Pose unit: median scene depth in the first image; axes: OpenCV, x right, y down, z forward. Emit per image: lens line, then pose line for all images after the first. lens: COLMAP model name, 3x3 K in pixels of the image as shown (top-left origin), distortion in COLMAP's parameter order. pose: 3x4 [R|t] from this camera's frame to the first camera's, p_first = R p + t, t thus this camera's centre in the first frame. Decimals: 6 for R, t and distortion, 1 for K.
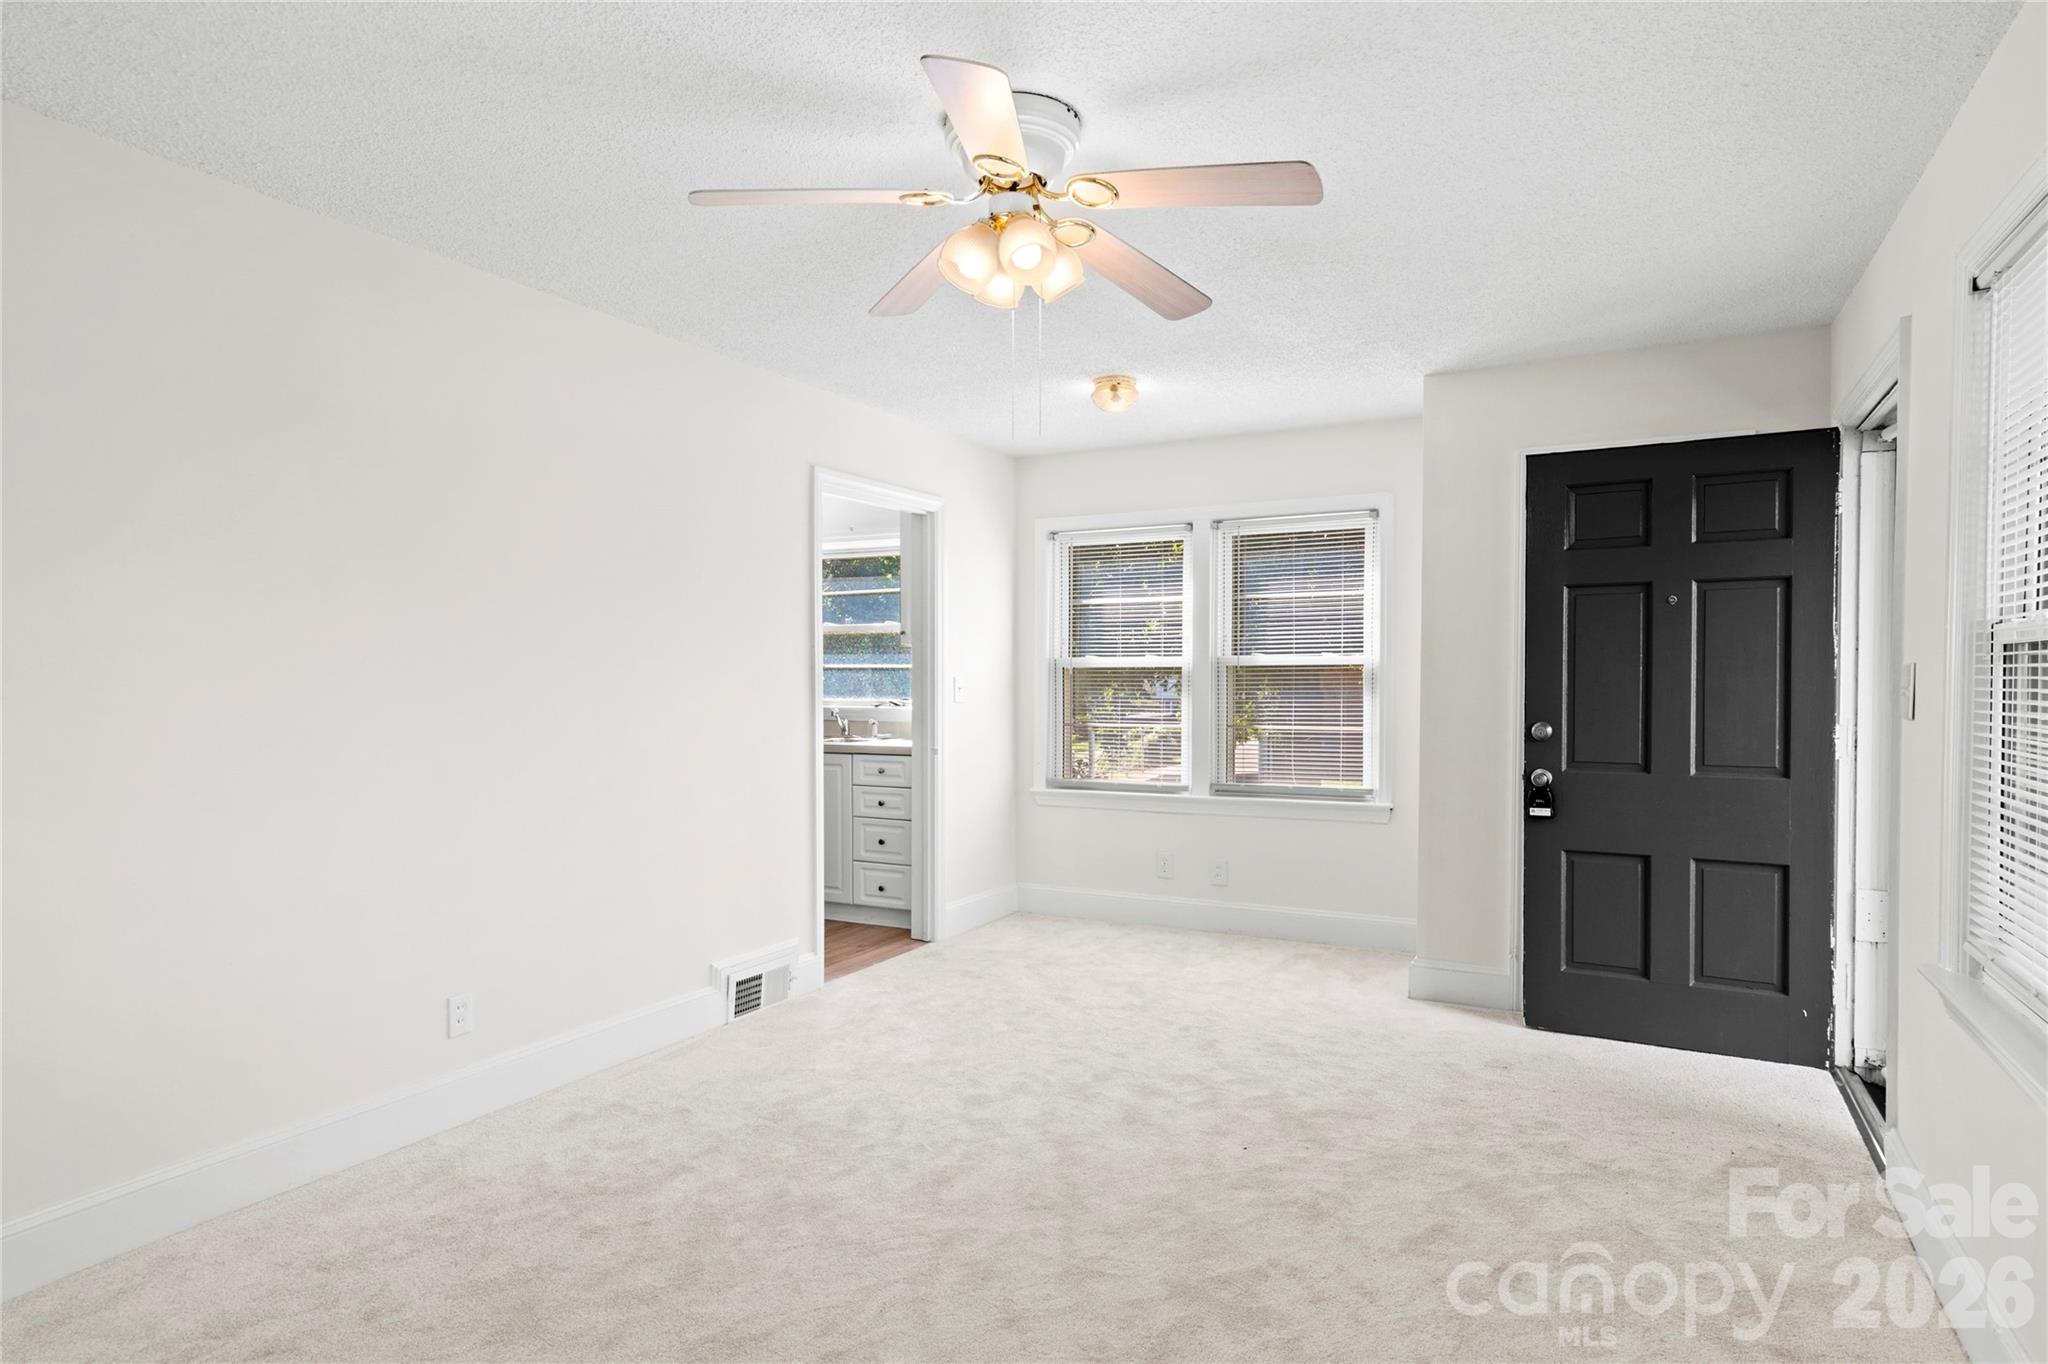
lens RADIAL K [[1131.3, 0, 1024.3], [0, 1131.3, 697.4], [0, 0, 1]] dist [0.002978, -0.000559]
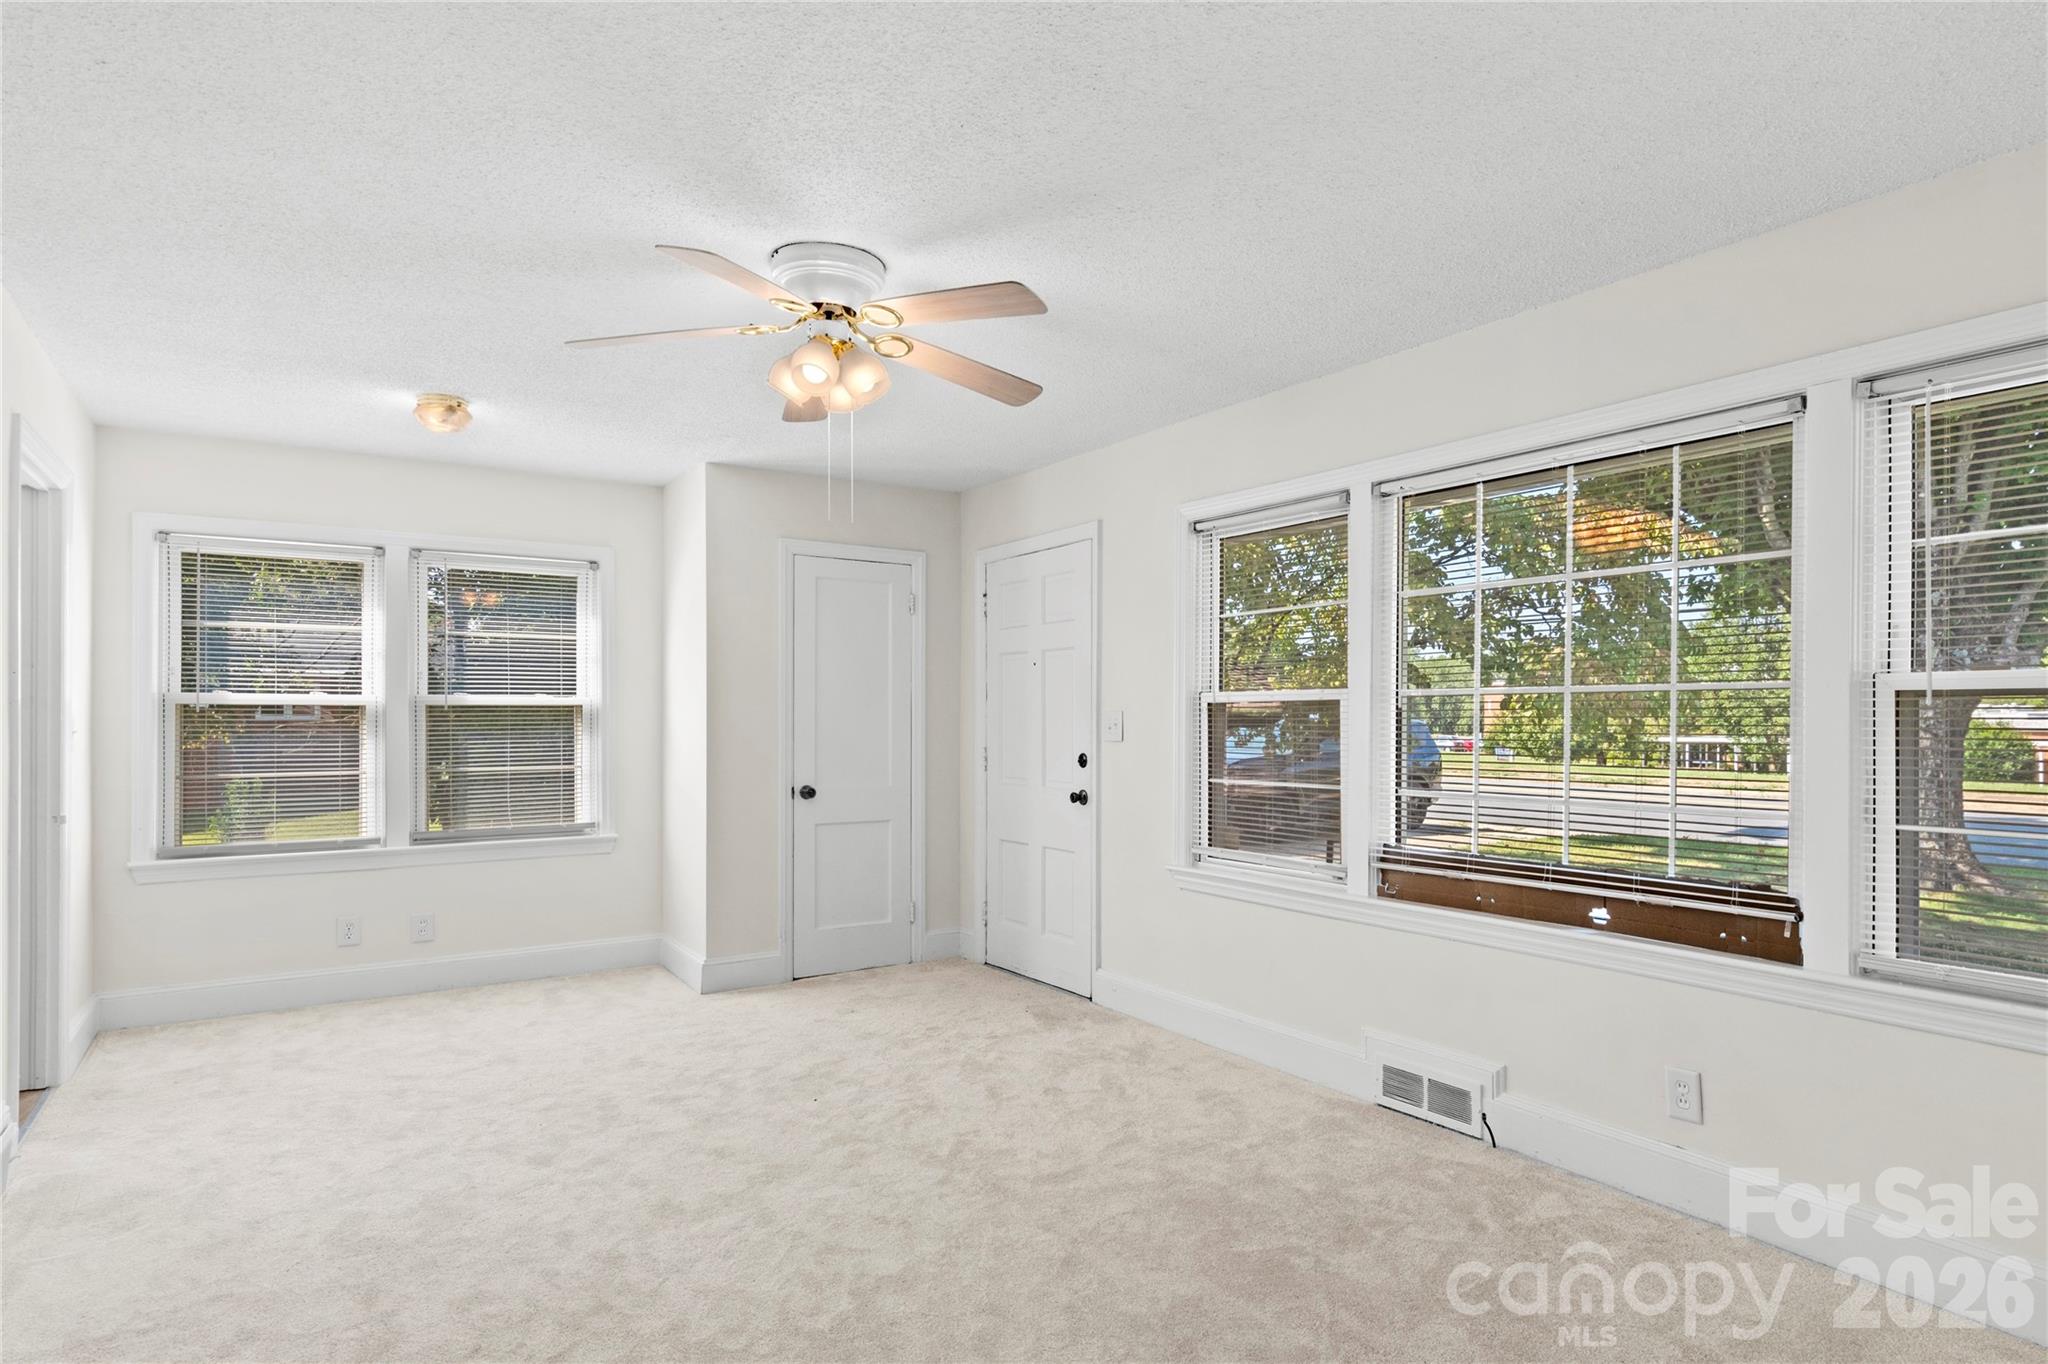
lens RADIAL K [[1131.3, 0, 1065.0], [0, 1131.3, 720.5], [0, 0, 1]] dist [0.002978, -0.000559]
pose [[0.480760, 0.000569, 0.876852, -0.410500], [0.017701, 0.999790, -0.010354, 0.003766], [-0.876674, 0.020499, 0.480649, 0.092811]]
